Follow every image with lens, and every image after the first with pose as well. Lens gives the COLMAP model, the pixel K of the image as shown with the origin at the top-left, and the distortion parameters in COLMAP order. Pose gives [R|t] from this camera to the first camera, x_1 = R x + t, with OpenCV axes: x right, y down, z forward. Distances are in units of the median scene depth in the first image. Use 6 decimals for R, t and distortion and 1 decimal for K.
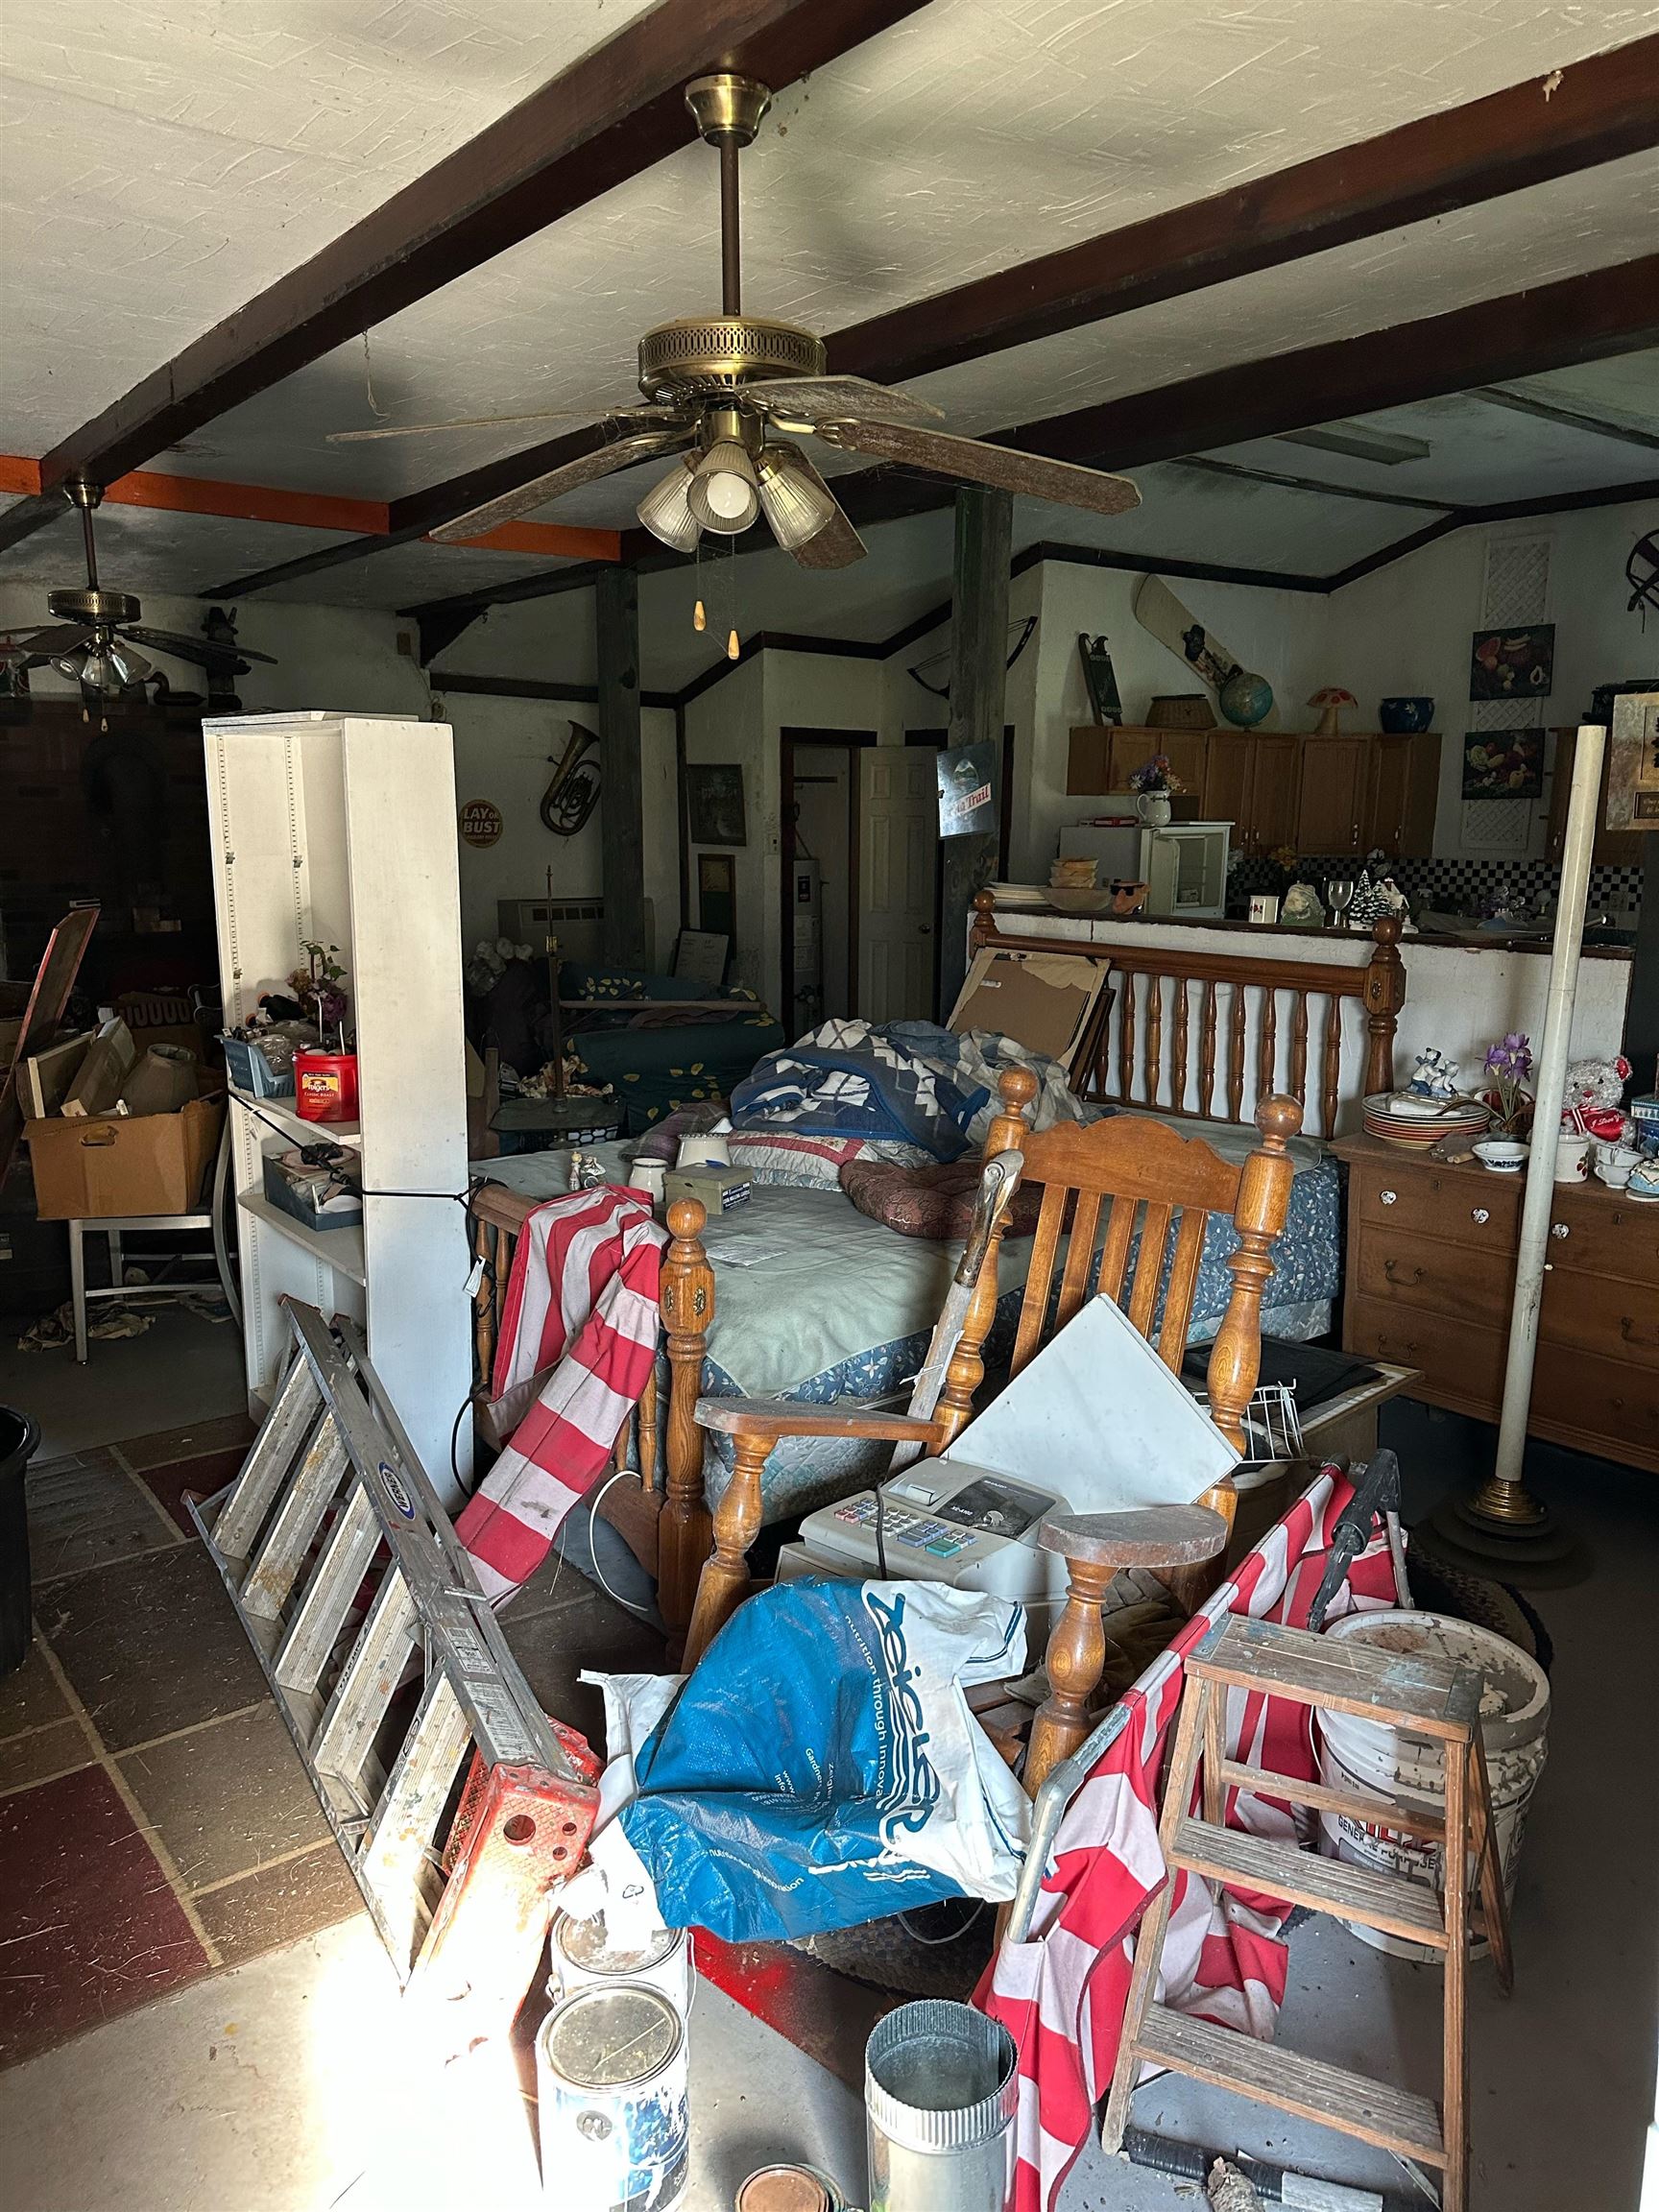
lens RADIAL K [[1558.9, 0, 827.1], [0, 1558.9, 1059.1], [0, 0, 1]] dist [0.004878, 0.002026]
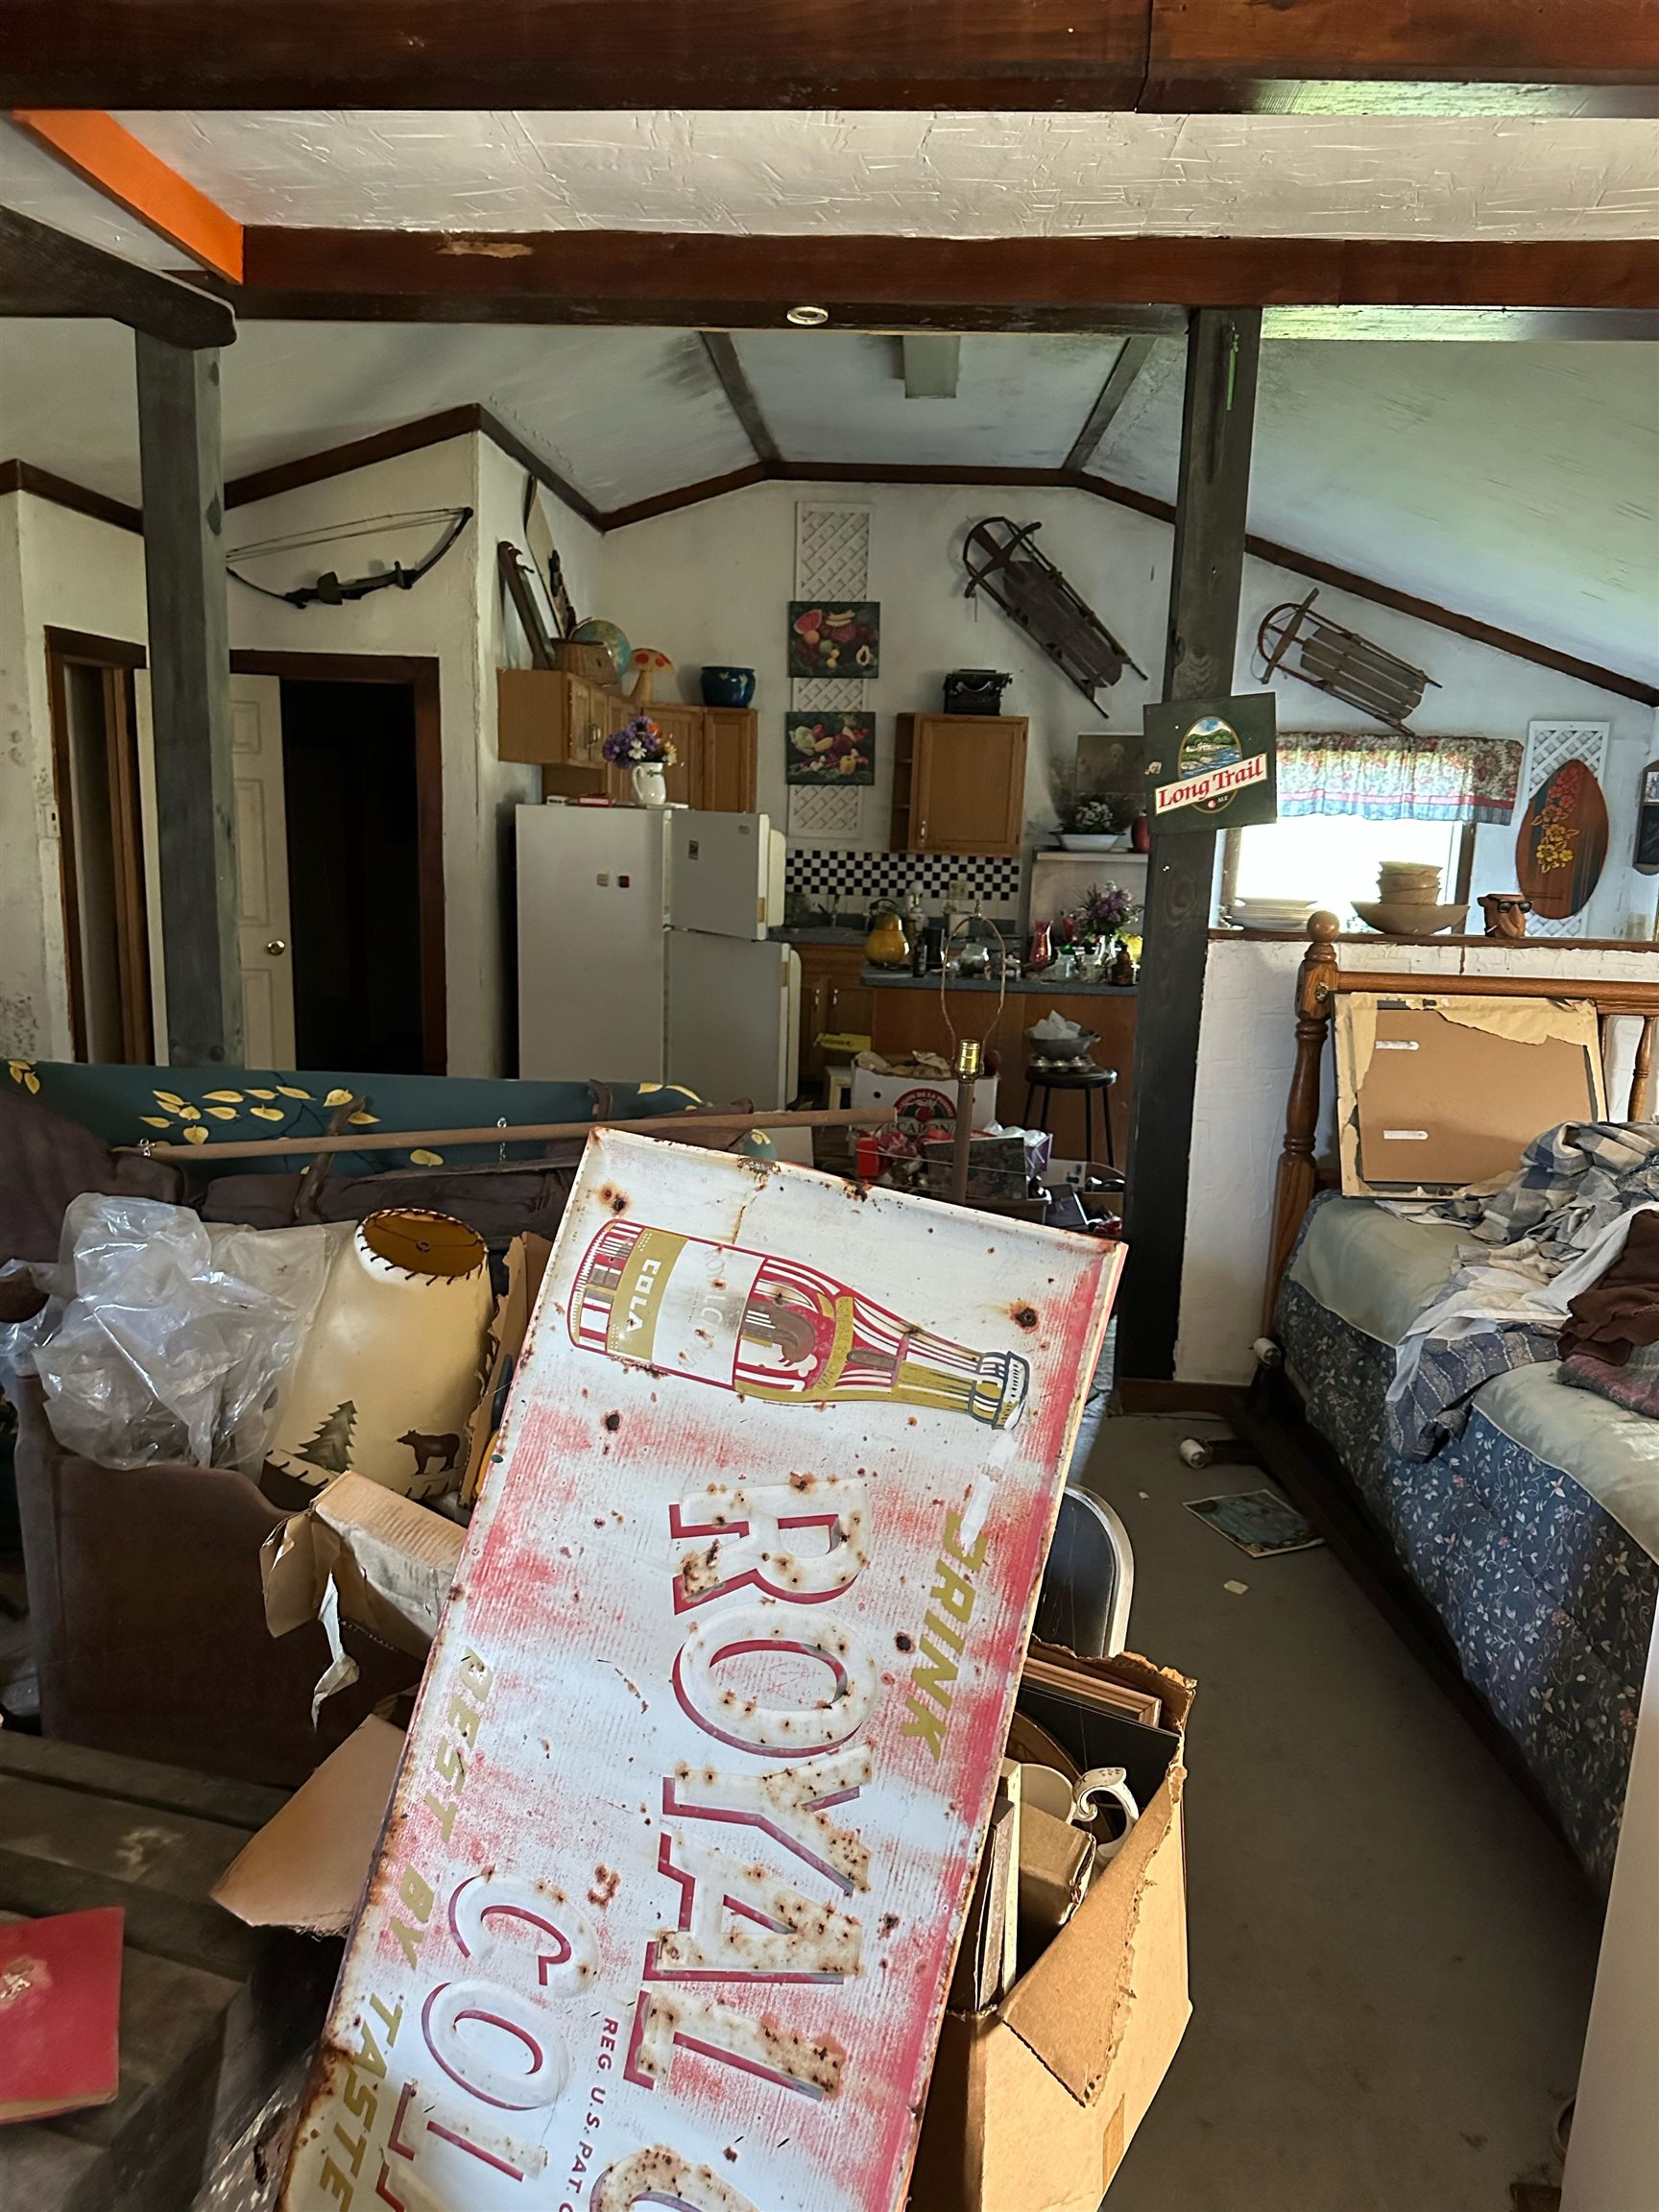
lens RADIAL K [[1522.5, 0, 819.6], [0, 1522.5, 1112.4], [0, 0, 1]] dist [0.183642, -0.384702]
pose [[0.655883, -0.131931, 0.743244, -0.308061], [0.092641, 0.991234, 0.094199, -0.056423], [-0.749156, 0.007071, 0.662356, 0.381299]]
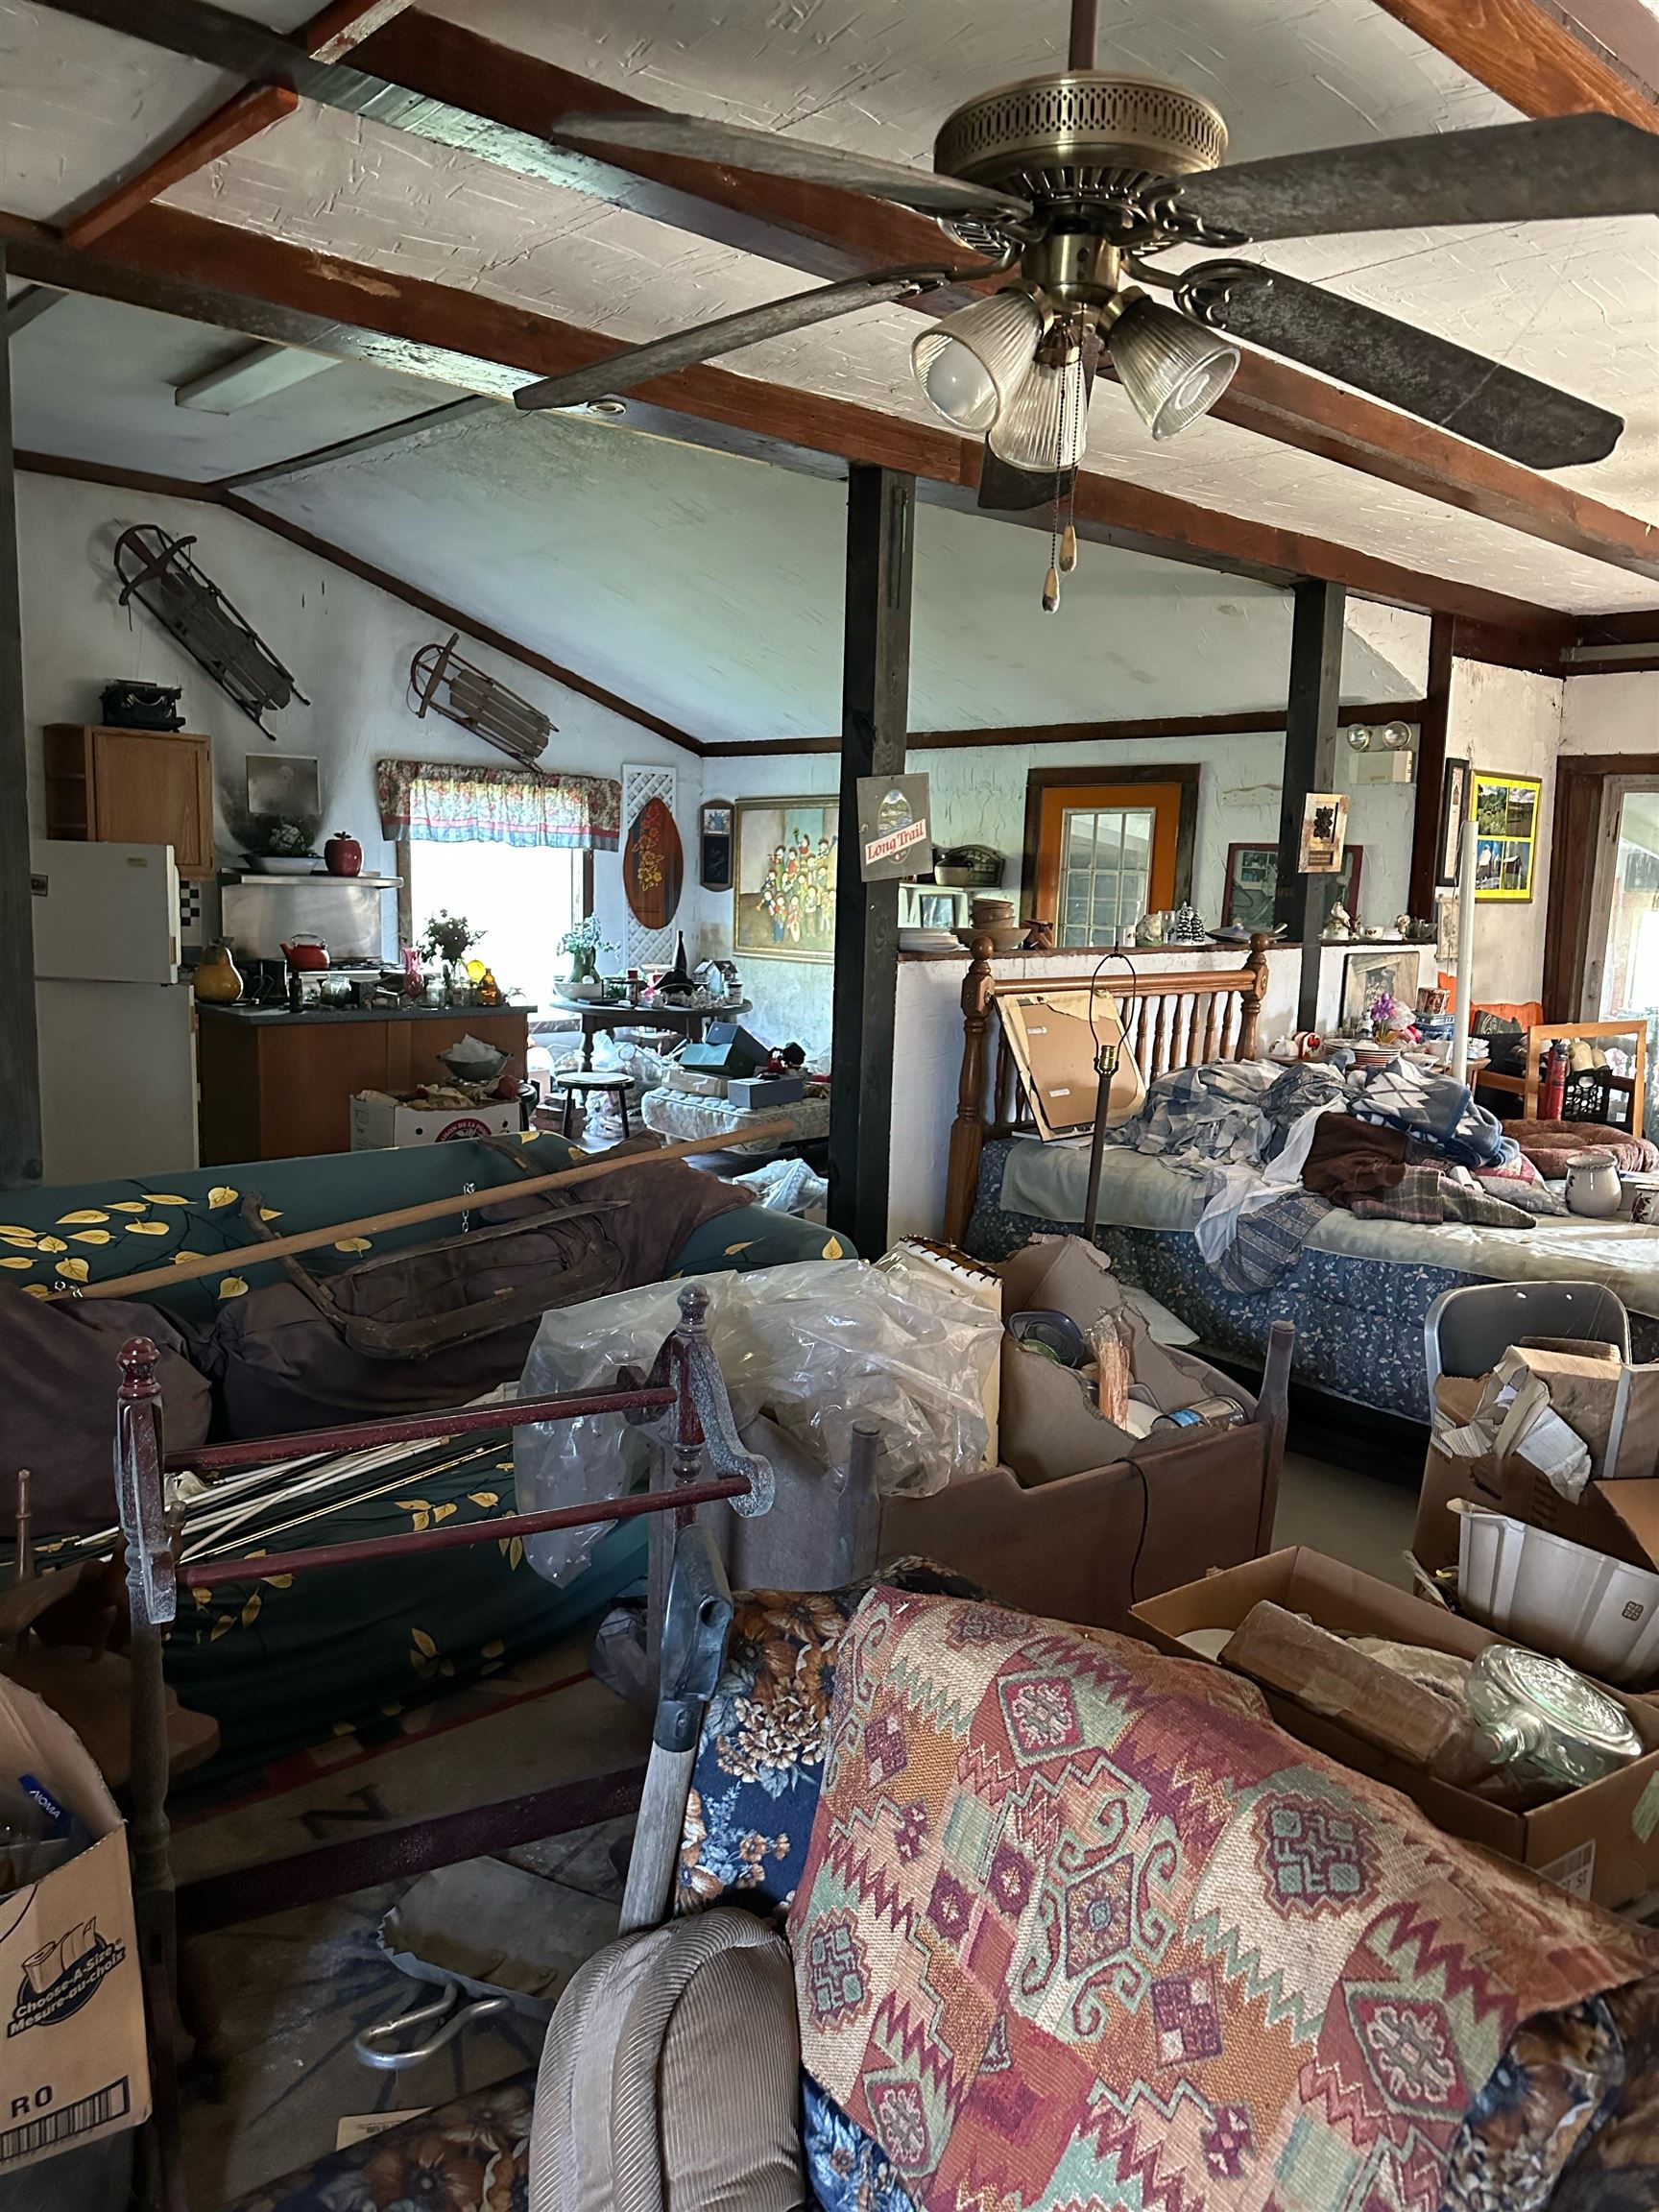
lens RADIAL K [[1522.5, 0, 819.6], [0, 1522.5, 1112.4], [0, 0, 1]] dist [0.183642, -0.384702]
pose [[-0.067571, -0.172606, 0.982670, -0.440849], [0.124866, 0.975715, 0.179971, -0.098501], [-0.989870, 0.134863, -0.044377, 0.618529]]
